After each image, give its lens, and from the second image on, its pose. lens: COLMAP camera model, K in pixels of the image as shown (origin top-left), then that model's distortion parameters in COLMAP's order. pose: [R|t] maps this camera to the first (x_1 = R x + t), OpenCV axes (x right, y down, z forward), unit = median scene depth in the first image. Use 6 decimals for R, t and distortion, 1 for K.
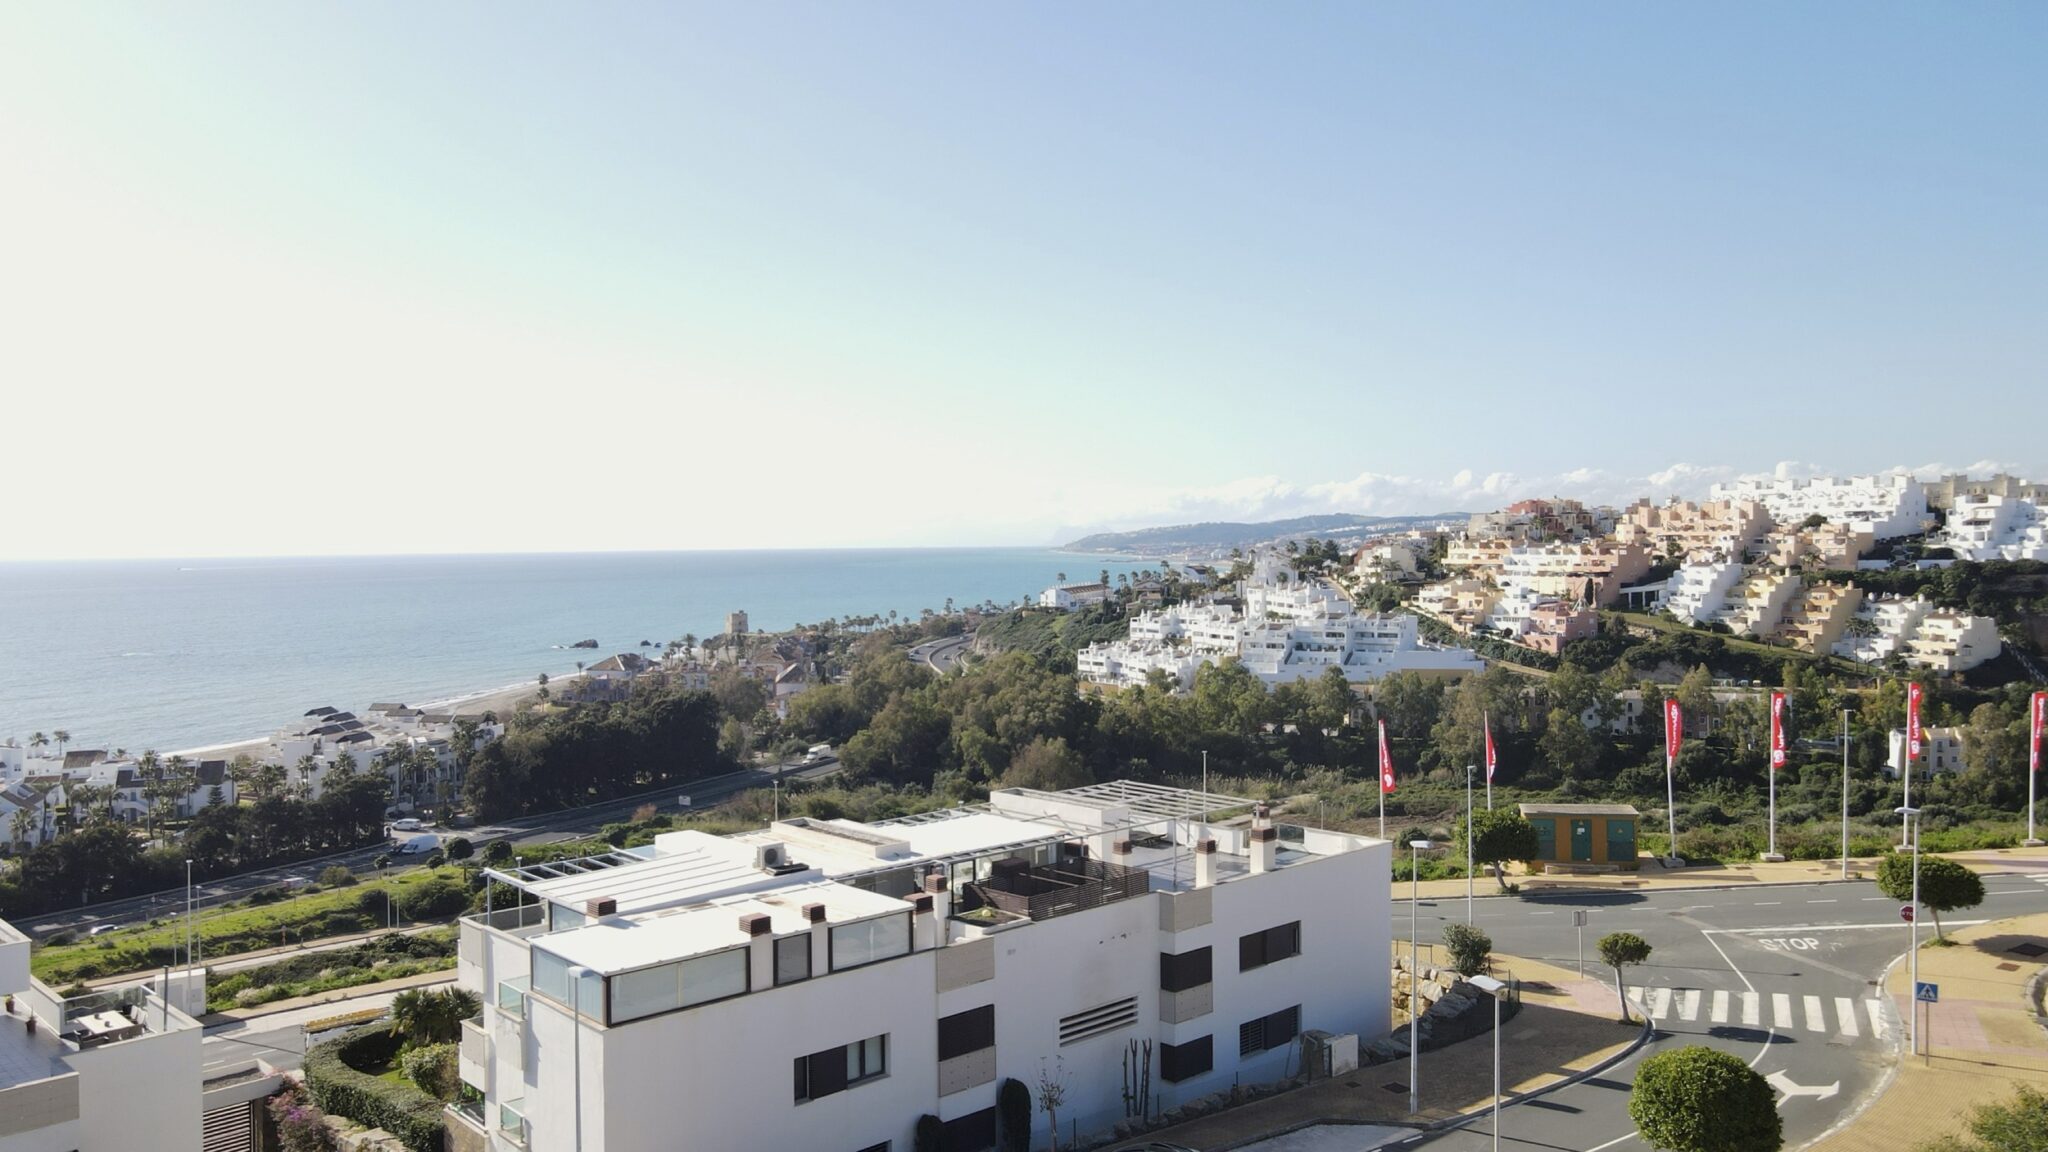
lens RADIAL K [[1507.3, 0, 1005.2], [0, 1507.3, 572.6], [0, 0, 1]] dist [-0.030922, 0.095049]
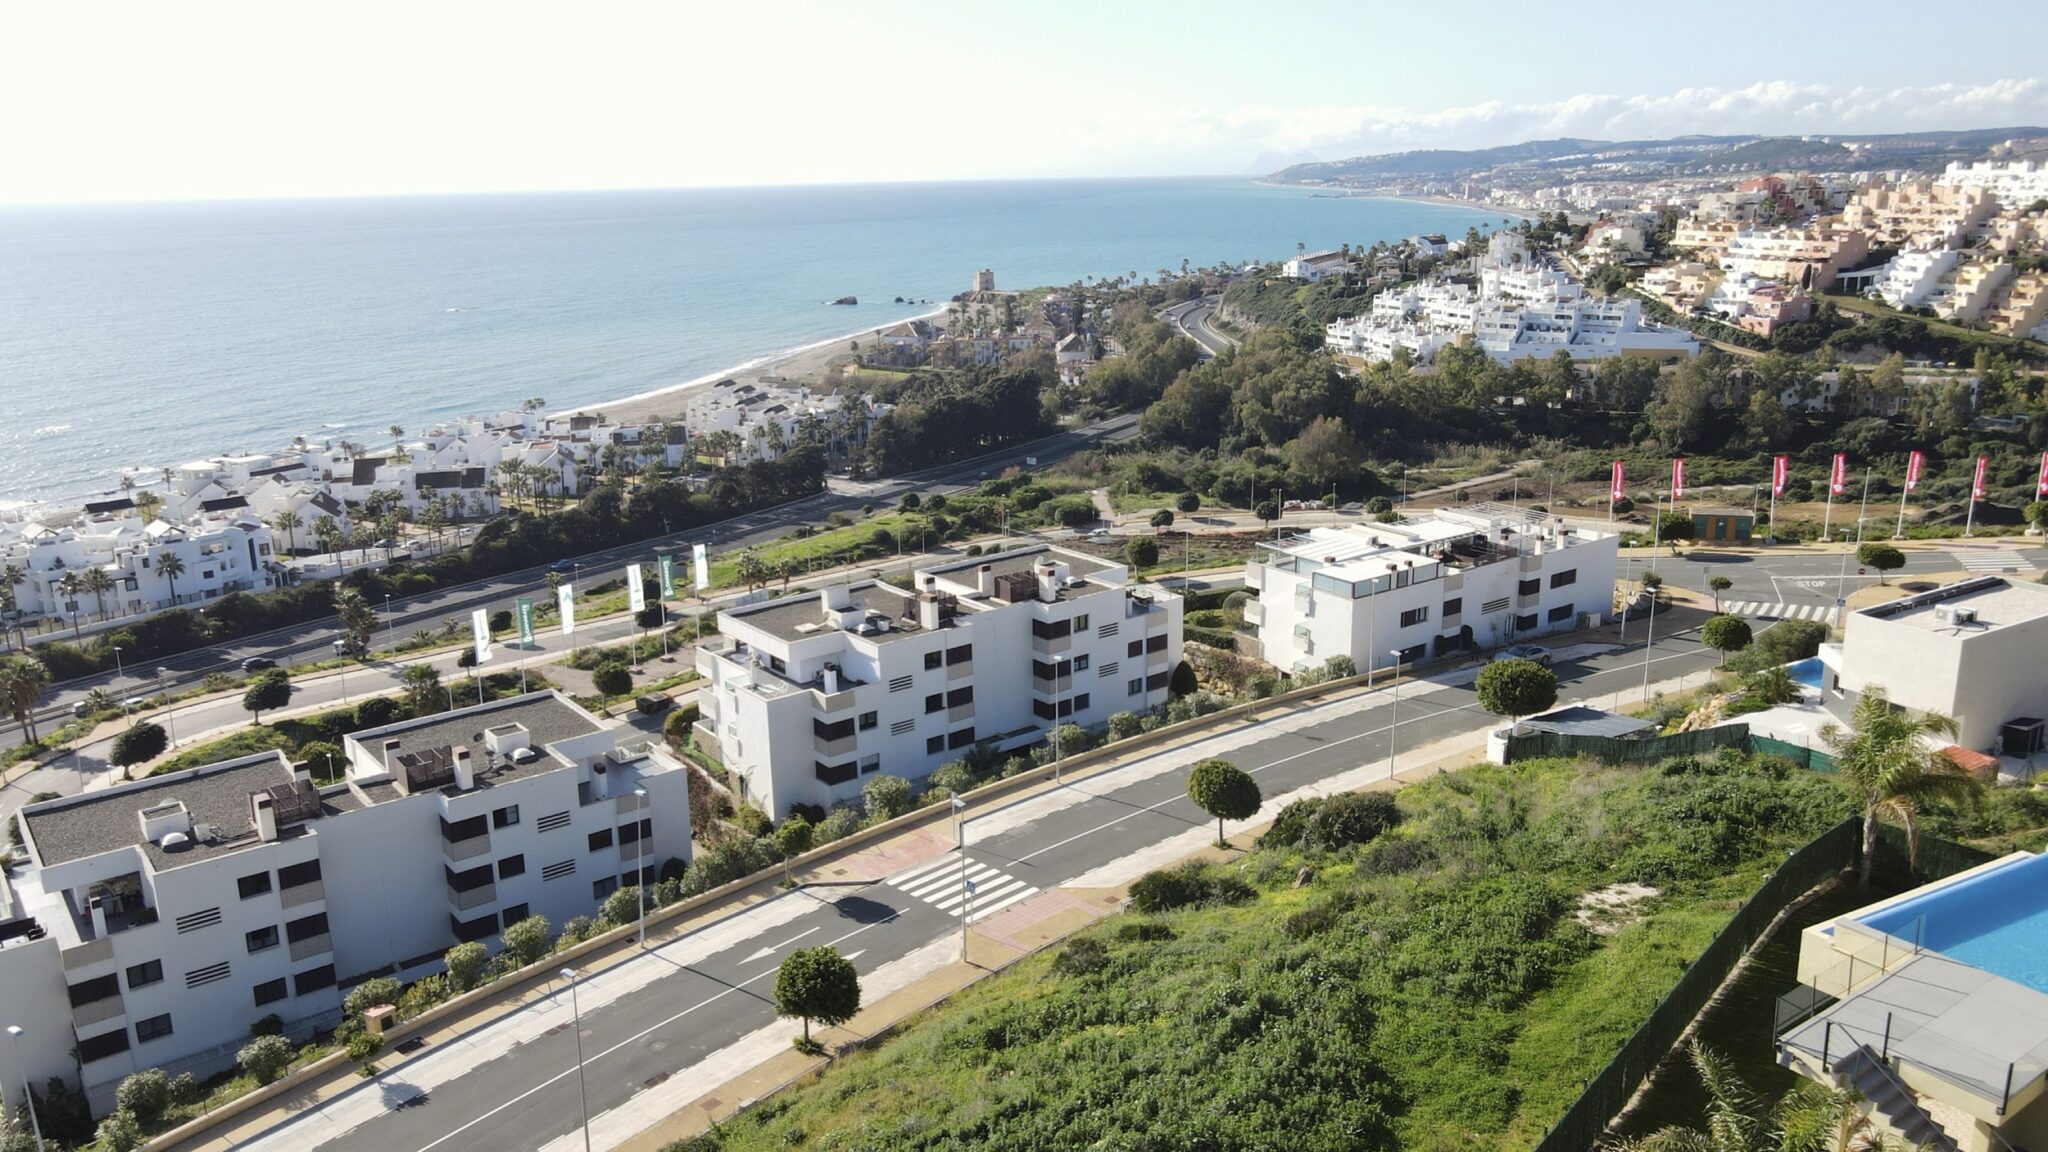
lens RADIAL K [[1519.0, 0, 1005.7], [0, 1519.0, 564.2], [0, 0, 1]] dist [-0.001820, 0.022170]
pose [[0.992667, 0.021710, -0.118917, -0.059668], [0.006738, 0.972274, 0.233746, -0.049249], [0.120694, -0.232833, 0.964998, -0.204638]]
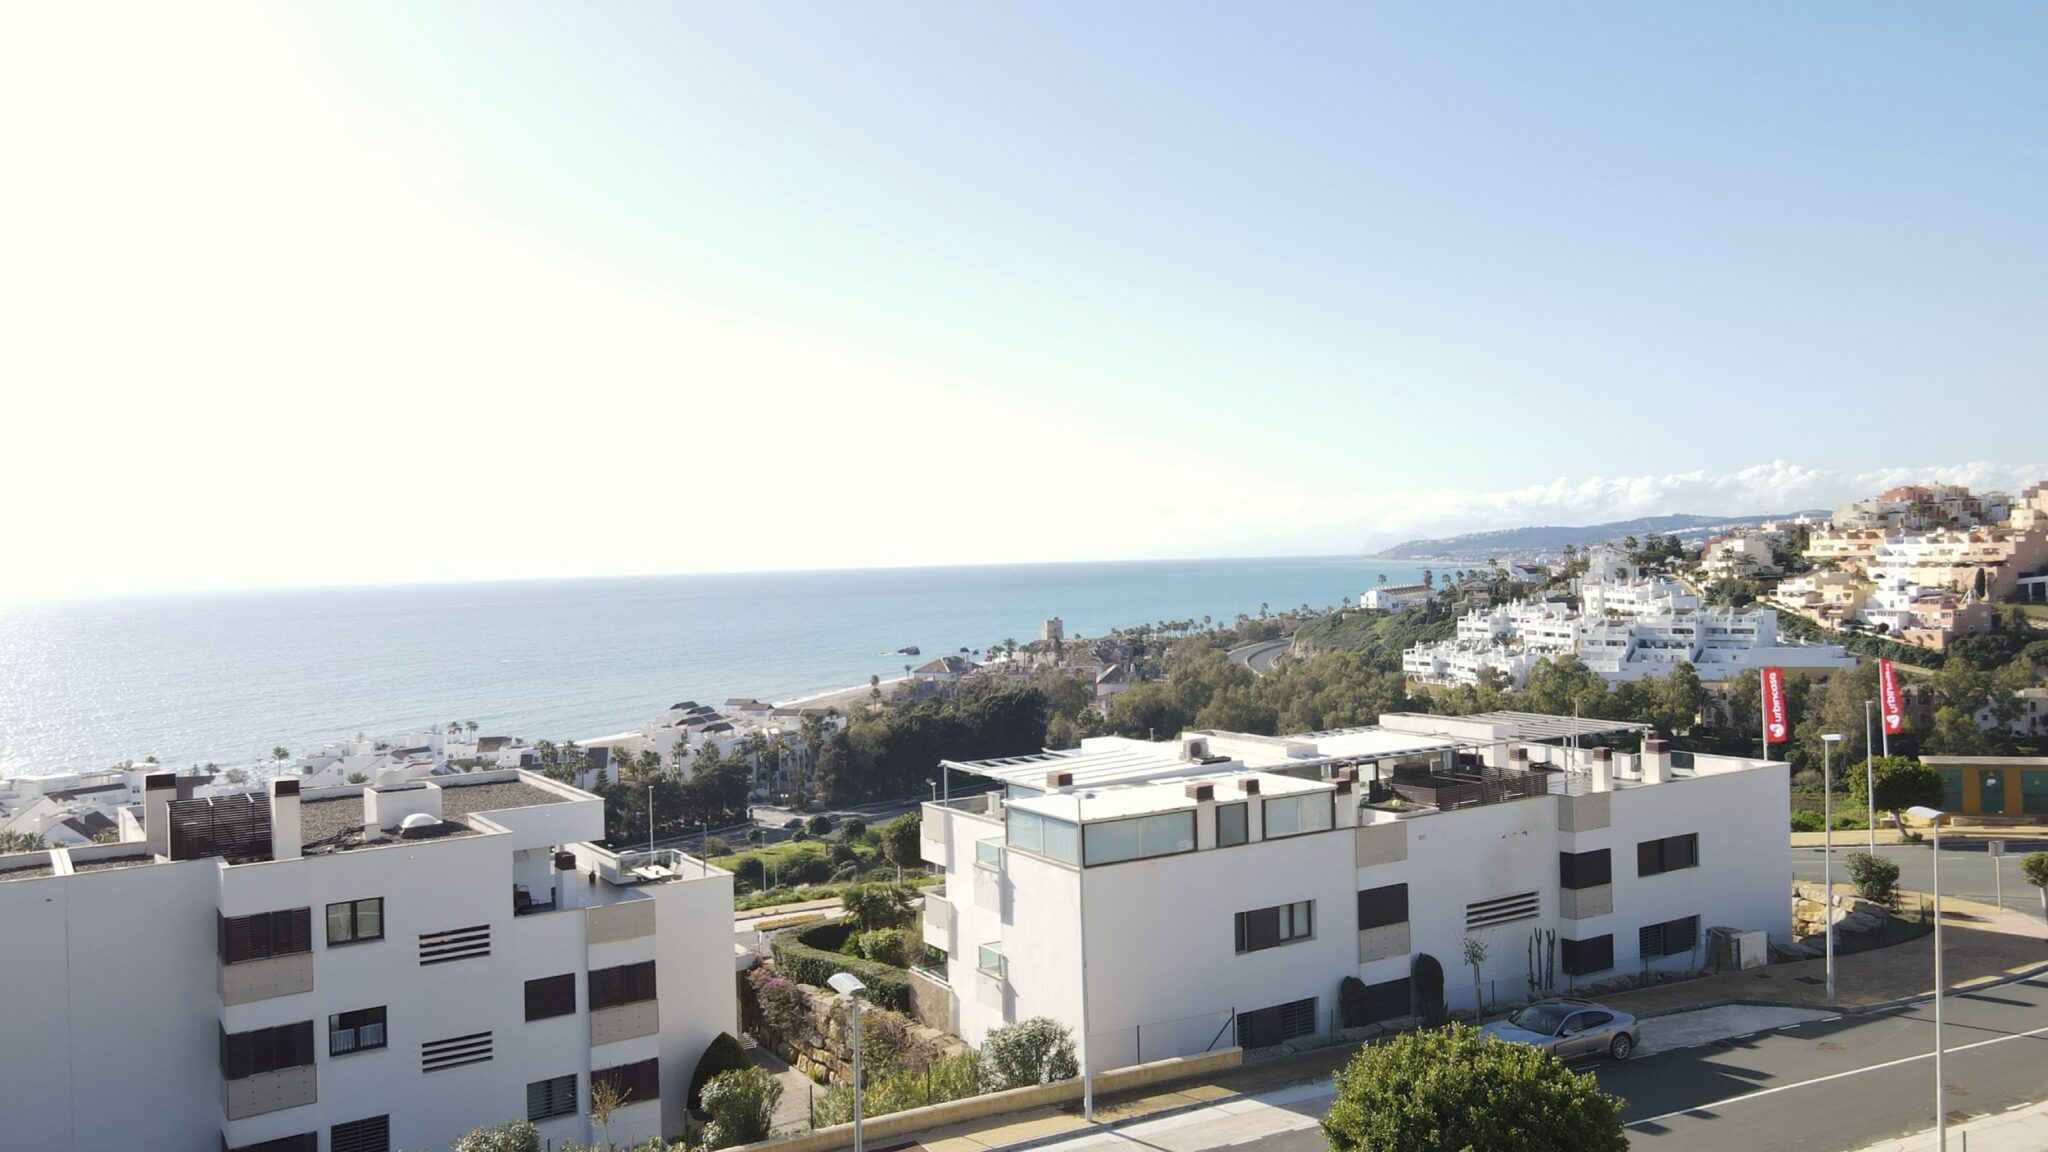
lens RADIAL K [[1507.6, 0, 1007.3], [0, 1507.6, 568.0], [0, 0, 1]] dist [-0.008272, 0.016127]
pose [[0.979845, -0.014276, -0.199248, -0.008599], [0.012043, 0.999850, -0.012413, 0.008422], [0.199396, 0.009763, 0.979870, -0.015374]]
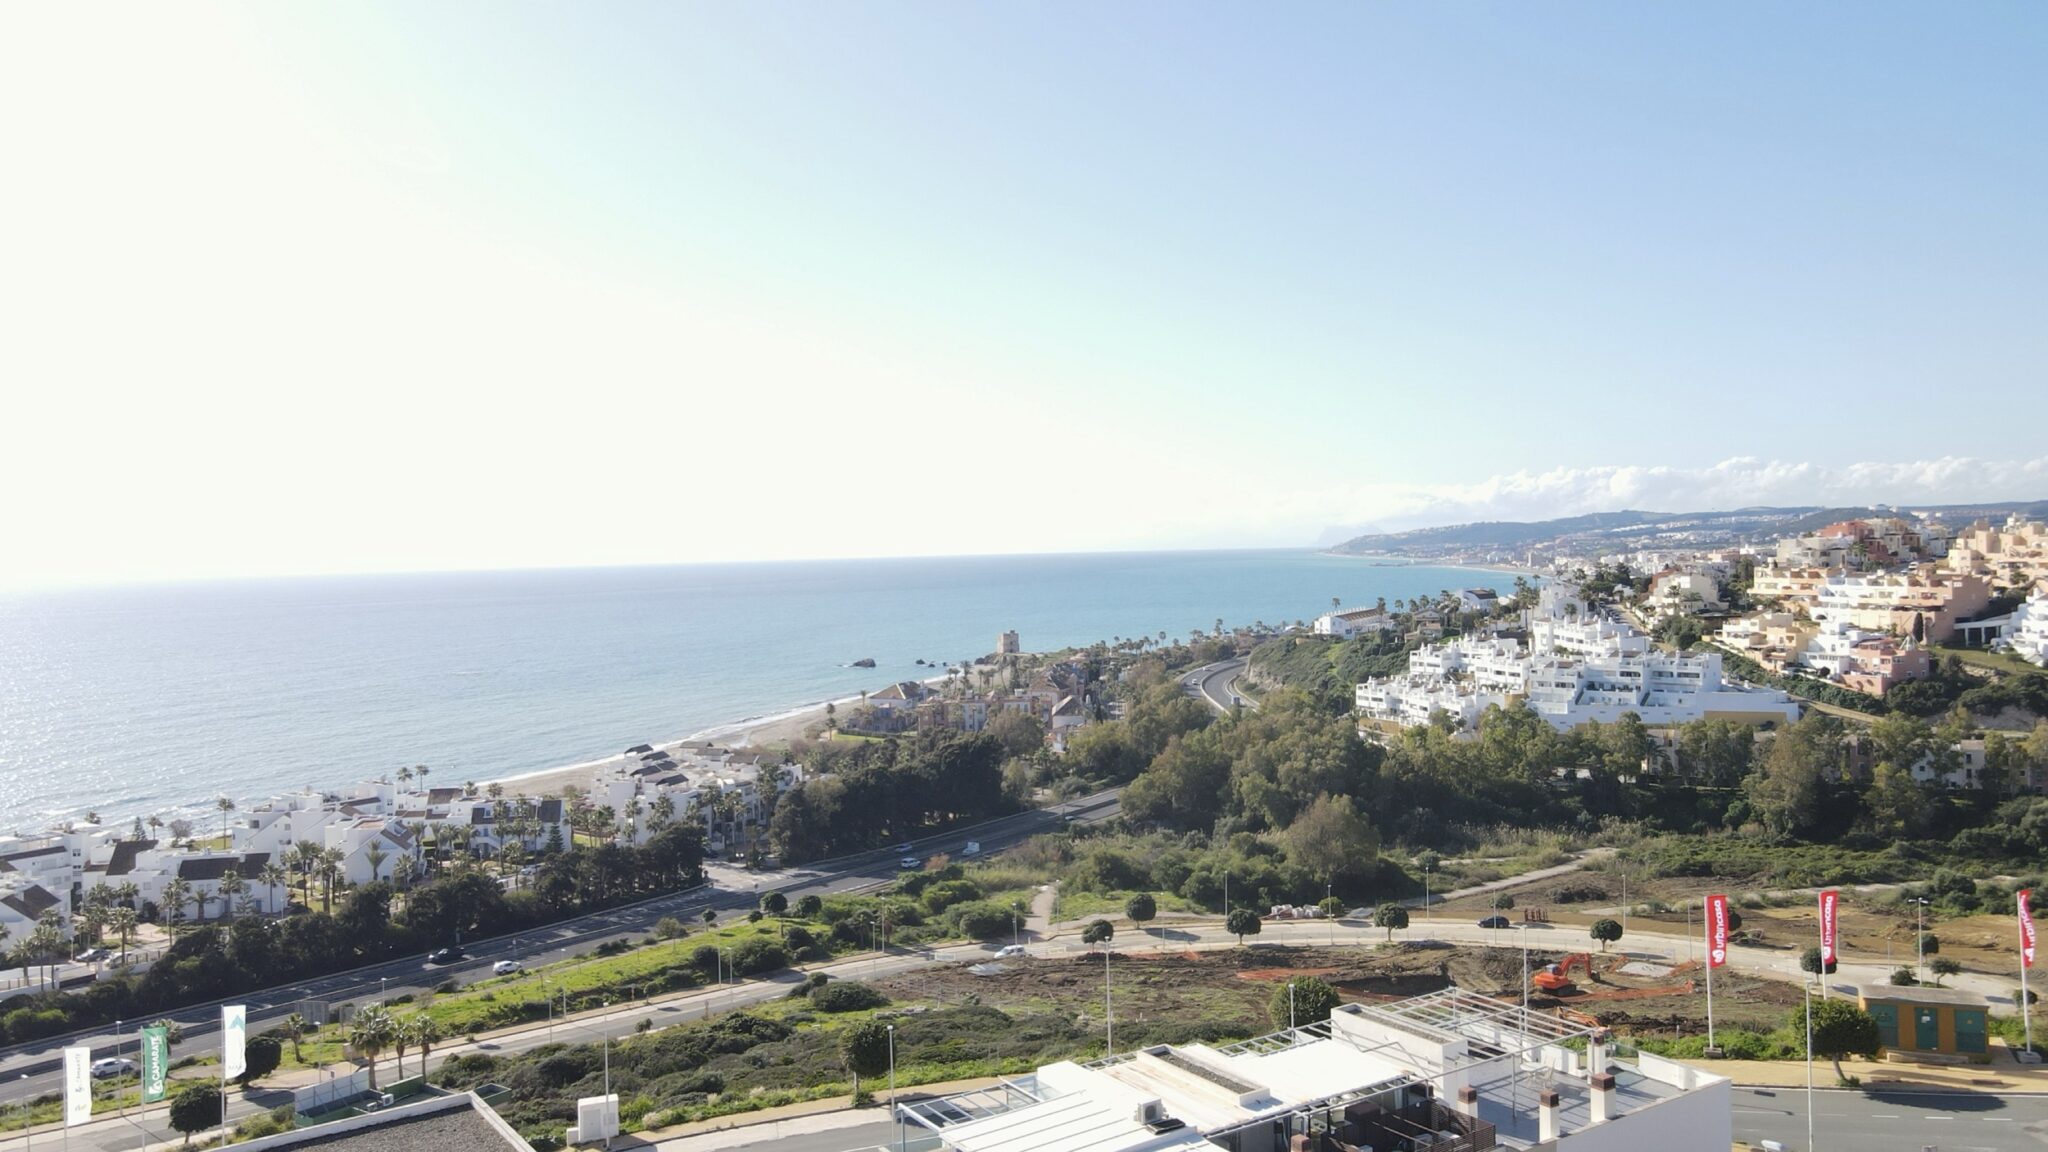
lens RADIAL K [[1507.6, 0, 1007.3], [0, 1507.6, 568.0], [0, 0, 1]] dist [-0.008272, 0.016127]
pose [[0.985252, -0.010573, -0.170785, -0.008142], [0.009965, 0.999941, -0.004417, -0.026845], [0.170822, 0.002650, 0.985298, -0.016109]]
